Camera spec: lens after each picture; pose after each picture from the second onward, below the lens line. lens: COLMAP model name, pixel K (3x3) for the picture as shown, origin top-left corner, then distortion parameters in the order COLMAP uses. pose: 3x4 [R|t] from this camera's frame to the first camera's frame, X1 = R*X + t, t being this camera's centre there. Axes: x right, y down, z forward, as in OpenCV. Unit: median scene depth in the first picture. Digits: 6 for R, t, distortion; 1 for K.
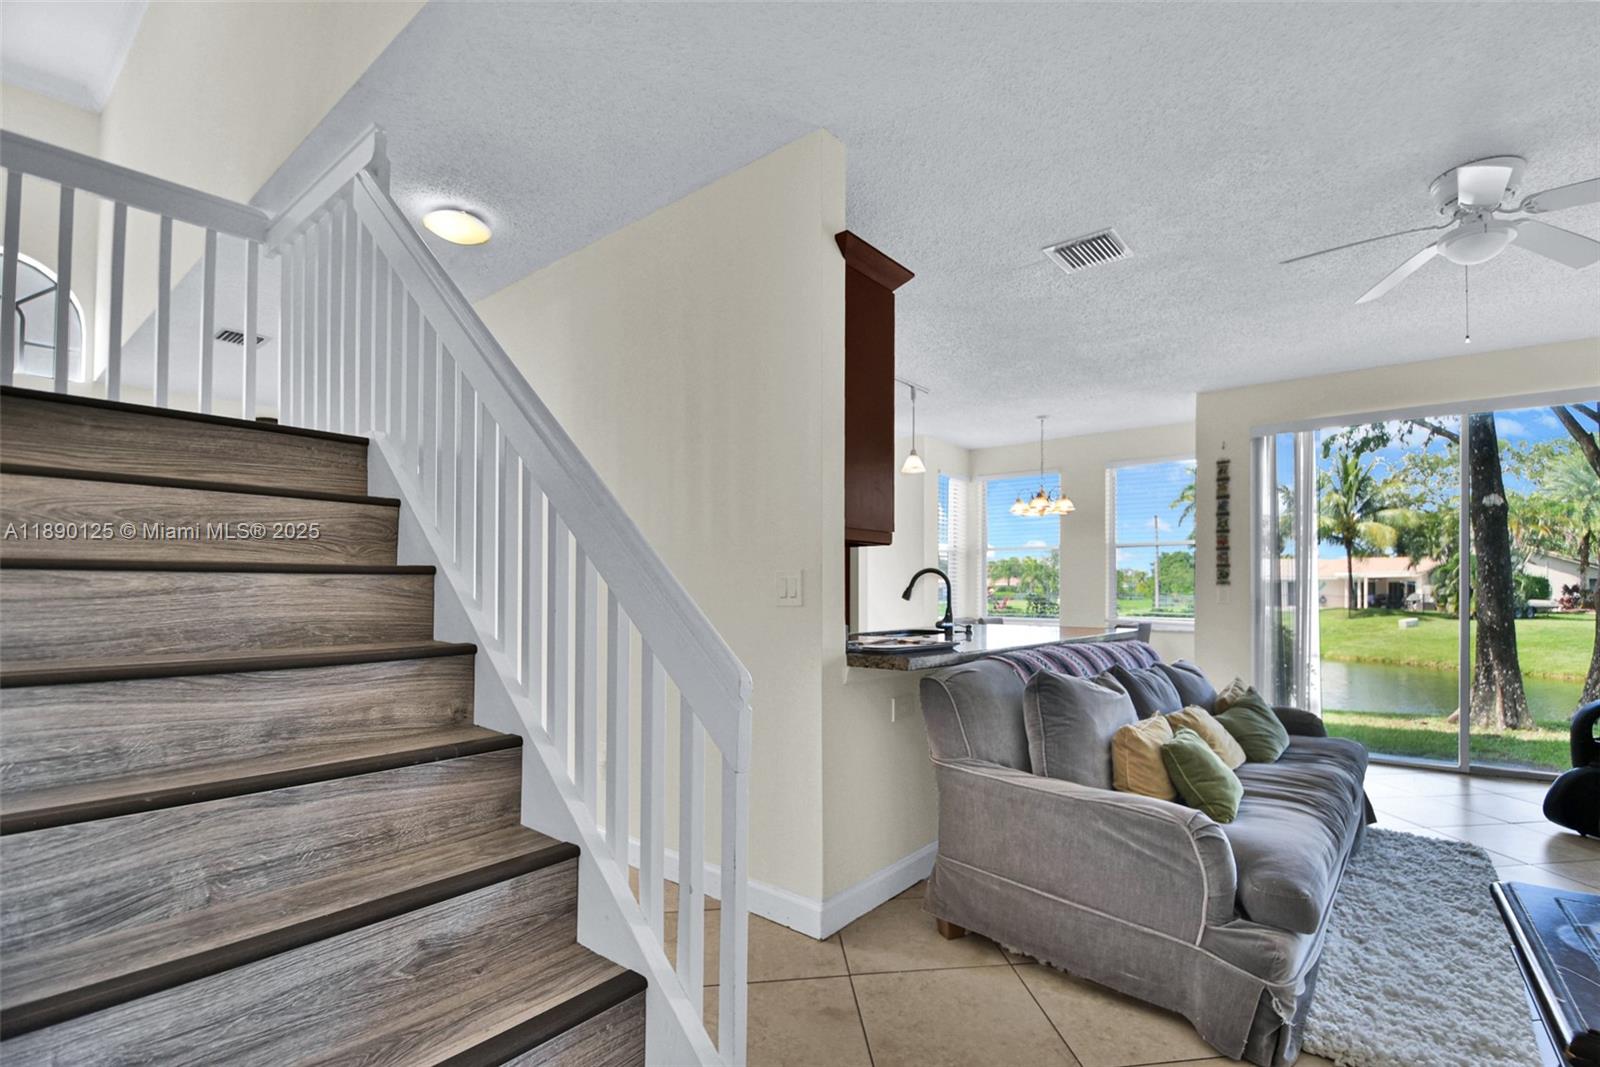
lens RADIAL K [[729.3, 0, 856.1], [0, 729.3, 591.1], [0, 0, 1]] dist [0.017839, -0.022149]
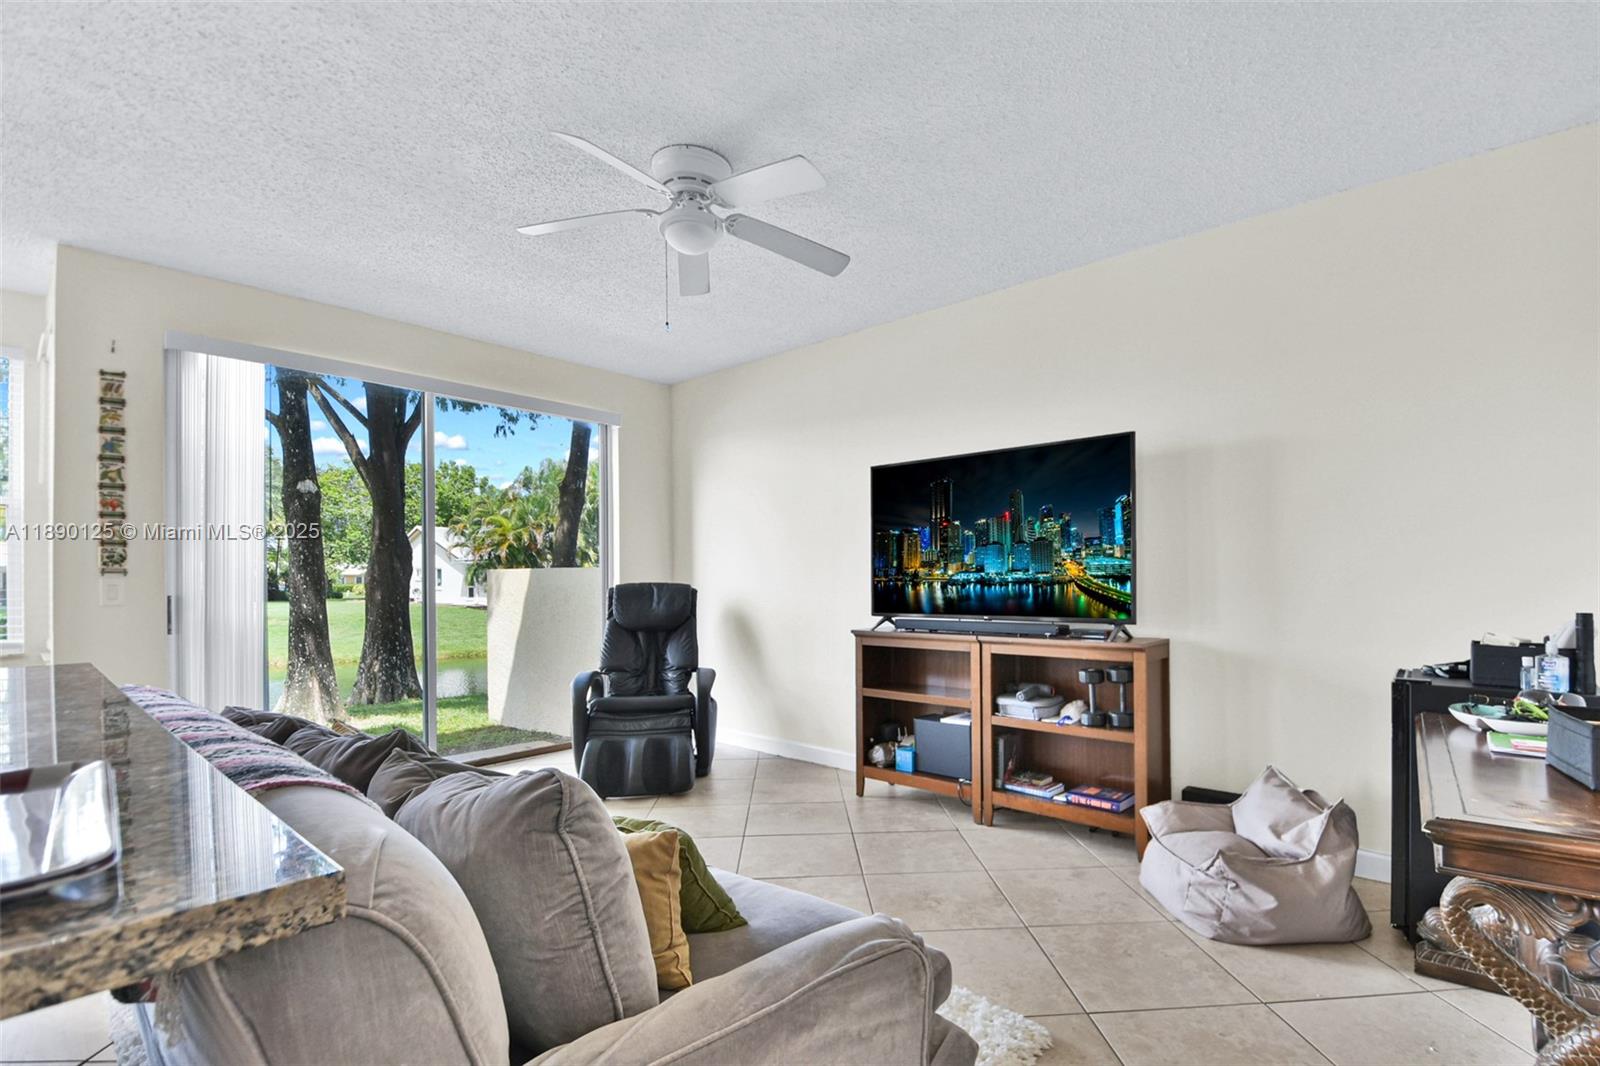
lens RADIAL K [[735.5, 0, 831.3], [0, 735.5, 591.8], [0, 0, 1]] dist [0.017127, -0.026661]
pose [[0.044449, -0.018331, 0.998843, -0.121062], [0.004672, 0.999825, 0.018142, -0.004560], [-0.999001, 0.003860, 0.044527, 0.586465]]
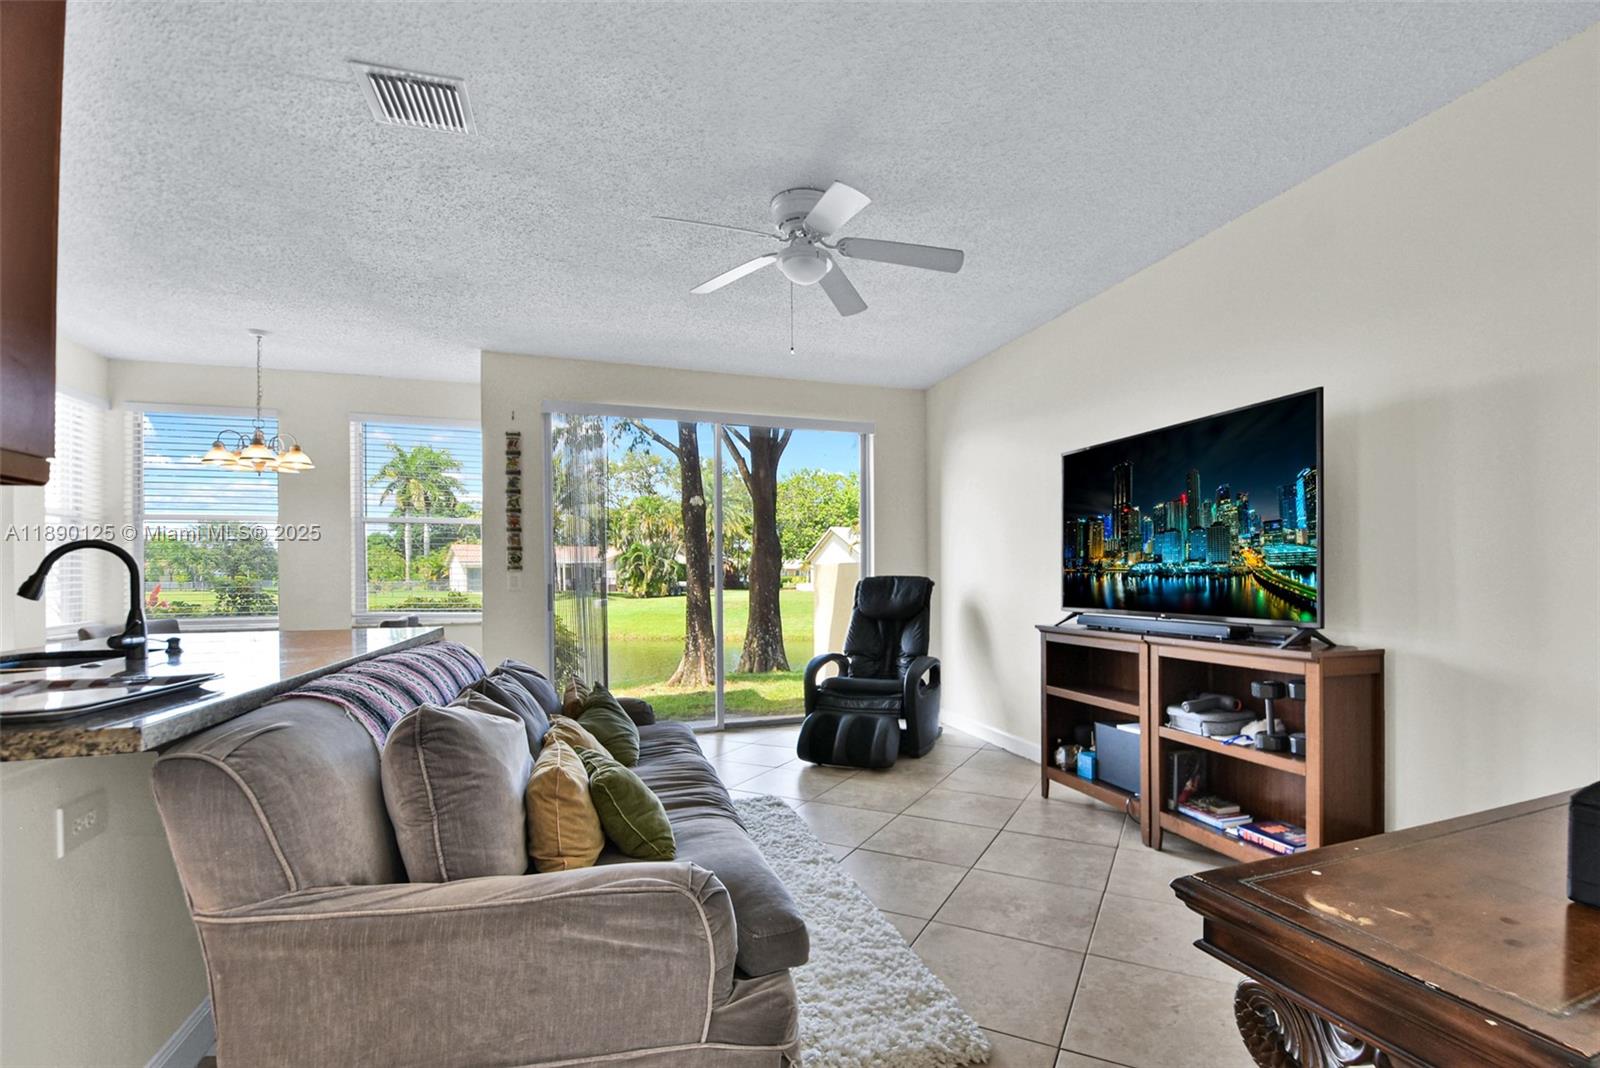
lens RADIAL K [[725.8, 0, 844.6], [0, 725.8, 575.2], [0, 0, 1]] dist [0.017356, -0.024927]
pose [[0.542053, -0.006360, 0.840320, -0.050623], [0.007762, 0.999967, 0.002561, -0.001786], [-0.840308, 0.005134, 0.542085, 0.266235]]
